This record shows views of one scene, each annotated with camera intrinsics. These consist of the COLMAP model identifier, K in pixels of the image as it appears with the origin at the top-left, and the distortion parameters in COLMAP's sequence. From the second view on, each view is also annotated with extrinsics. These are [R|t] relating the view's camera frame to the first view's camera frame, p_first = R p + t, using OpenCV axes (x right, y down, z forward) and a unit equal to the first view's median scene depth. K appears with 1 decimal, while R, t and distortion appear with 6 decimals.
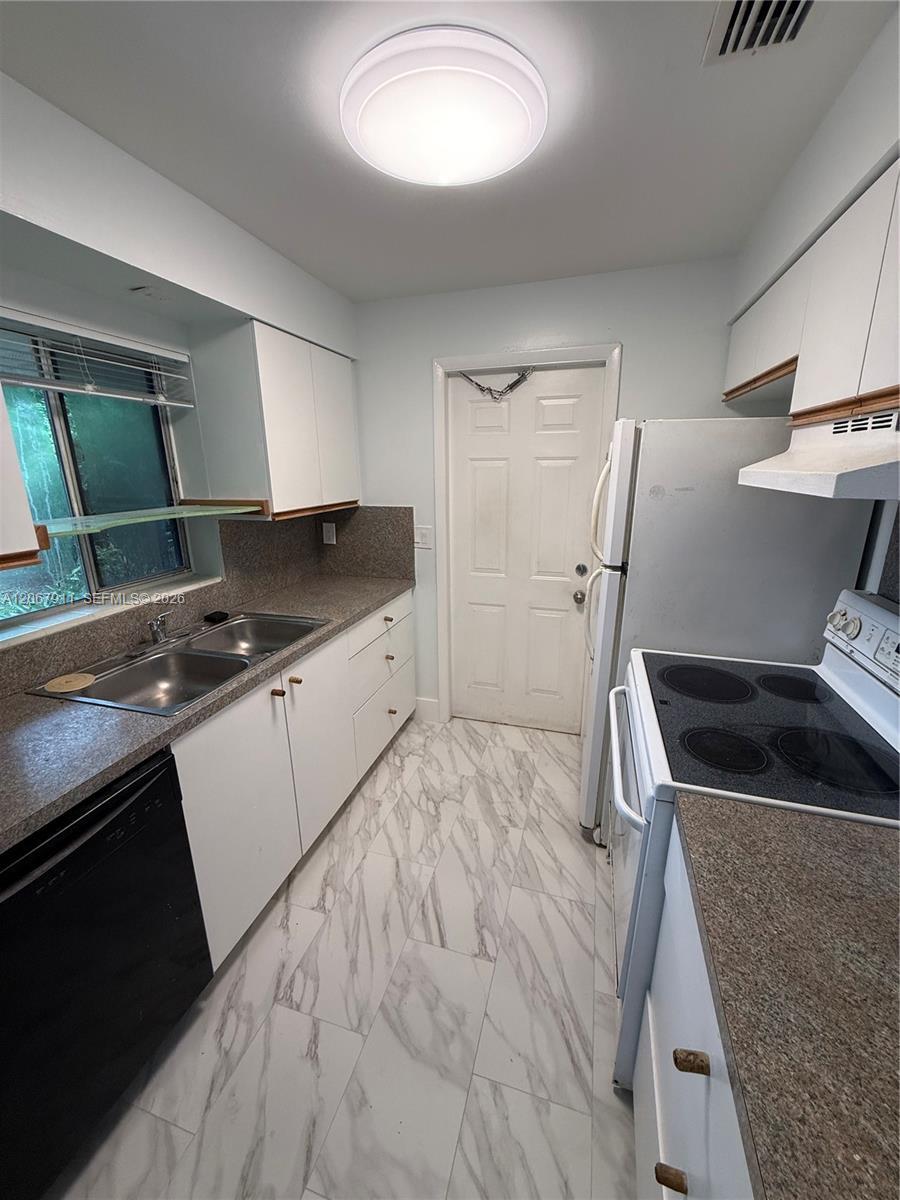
lens RADIAL K [[477.2, 0, 455.6], [0, 477.2, 601.9], [0, 0, 1]] dist [0.000714, 0.000119]
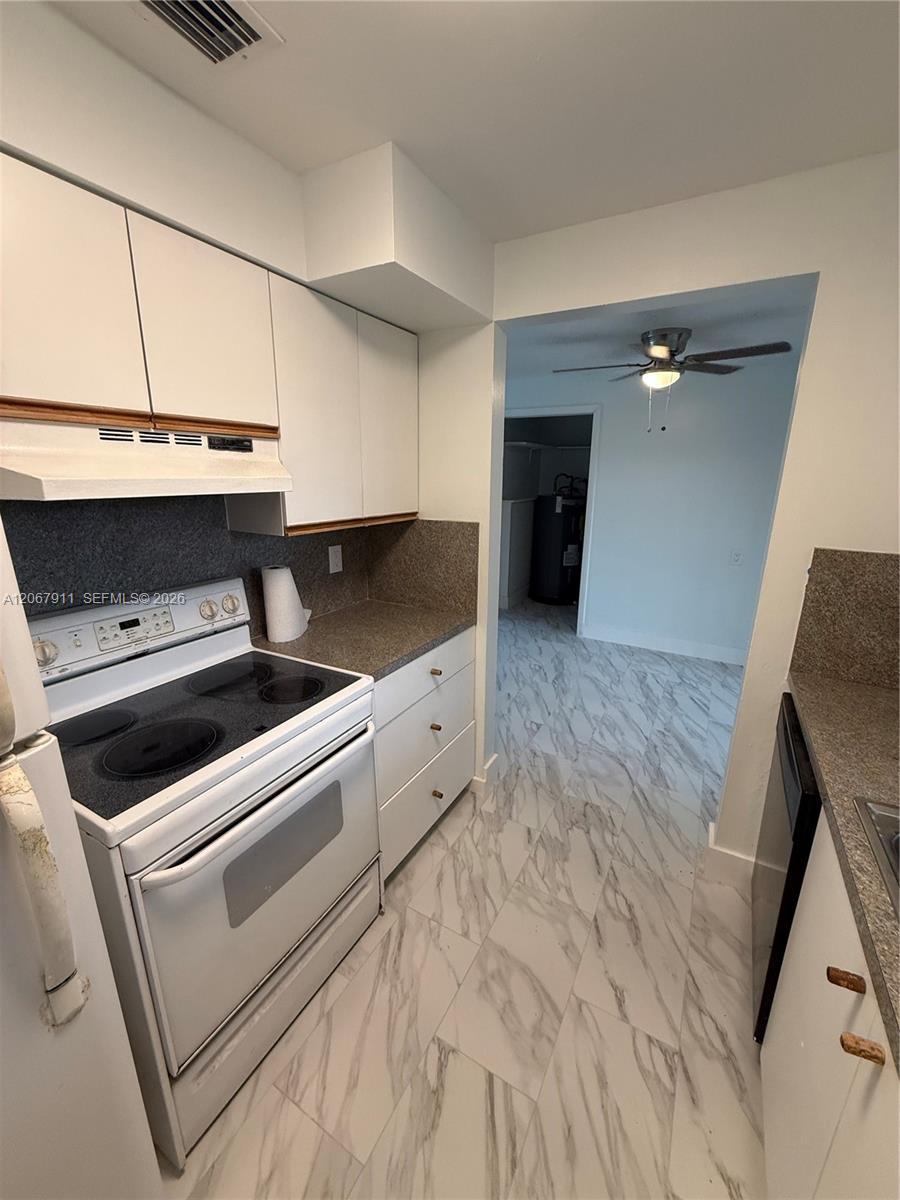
lens RADIAL K [[477.2, 0, 450.6], [0, 477.2, 602.3], [0, 0, 1]] dist [0.000714, 0.000119]
pose [[-0.972840, -0.060106, 0.223538, -0.105618], [0.064658, 0.856701, 0.511744, -0.417636], [-0.222264, 0.512299, -0.829547, 1.457849]]
